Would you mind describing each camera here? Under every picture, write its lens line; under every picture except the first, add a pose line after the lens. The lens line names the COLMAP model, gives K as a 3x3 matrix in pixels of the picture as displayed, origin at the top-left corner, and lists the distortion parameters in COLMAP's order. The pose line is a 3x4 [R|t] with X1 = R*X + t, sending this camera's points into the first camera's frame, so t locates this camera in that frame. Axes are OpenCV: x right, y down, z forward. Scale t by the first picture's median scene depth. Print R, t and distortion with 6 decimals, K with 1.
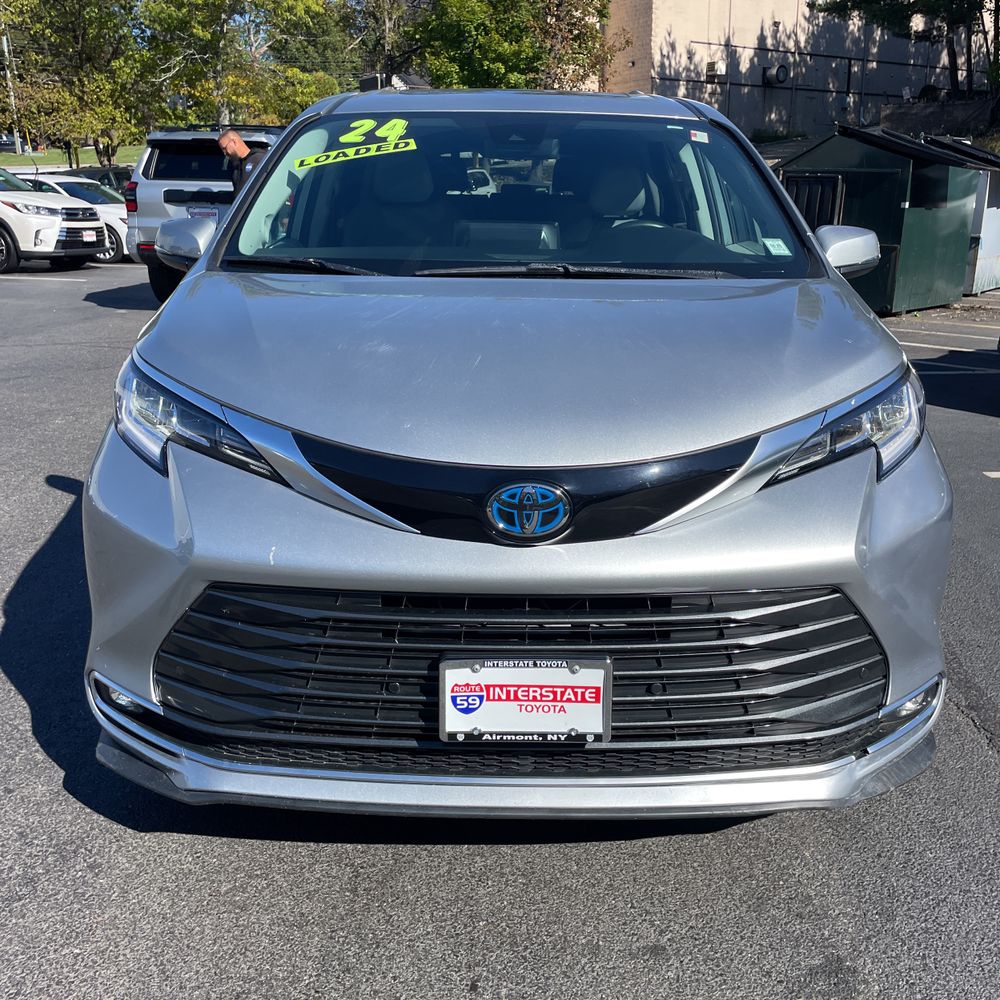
lens RADIAL K [[1103.6, 0, 487.5], [0, 1103.6, 572.5], [0, 0, 1]] dist [0.084225, -0.111372]
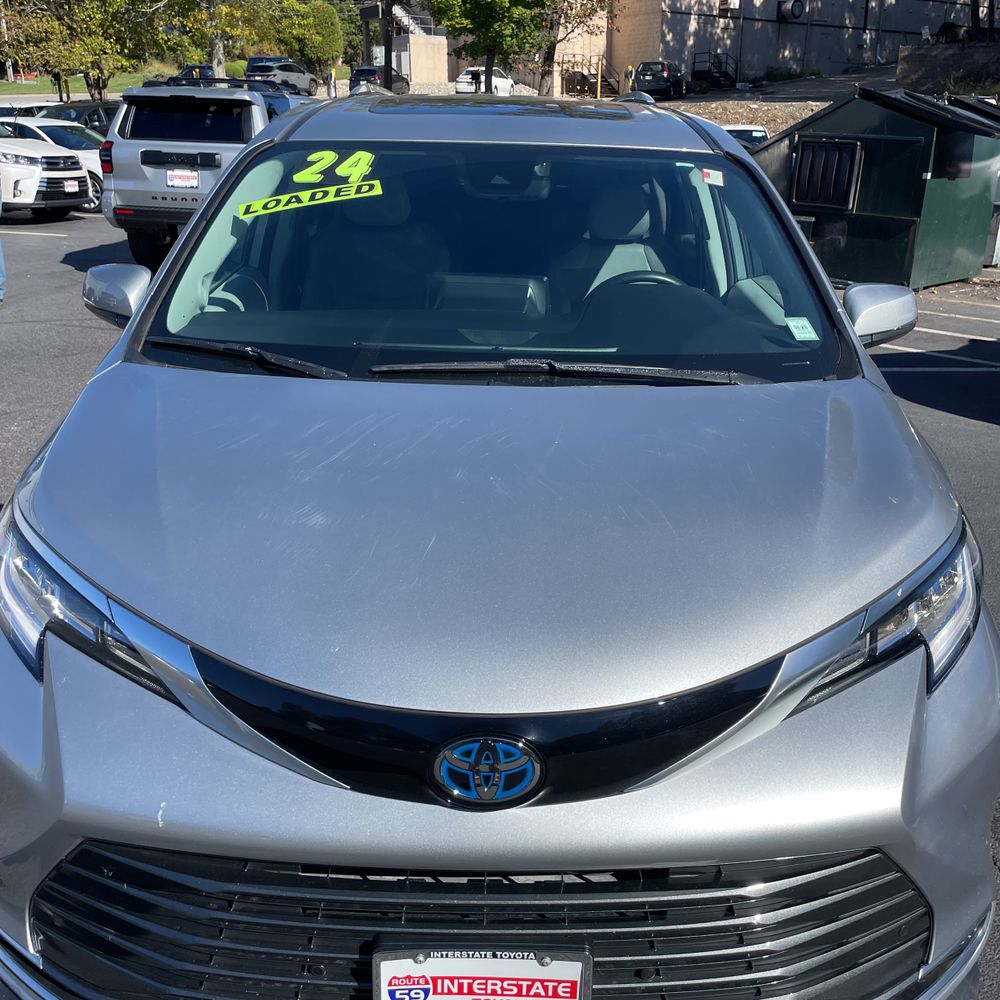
lens RADIAL K [[1013.8, 0, 499.9], [0, 1013.8, 488.6], [0, 0, 1]] dist [0.094596, -0.134584]
pose [[0.999921, 0.012486, -0.001131, 0.018535], [-0.012383, 0.997705, 0.066562, -0.126536], [0.001960, -0.066542, 0.997782, 0.123298]]
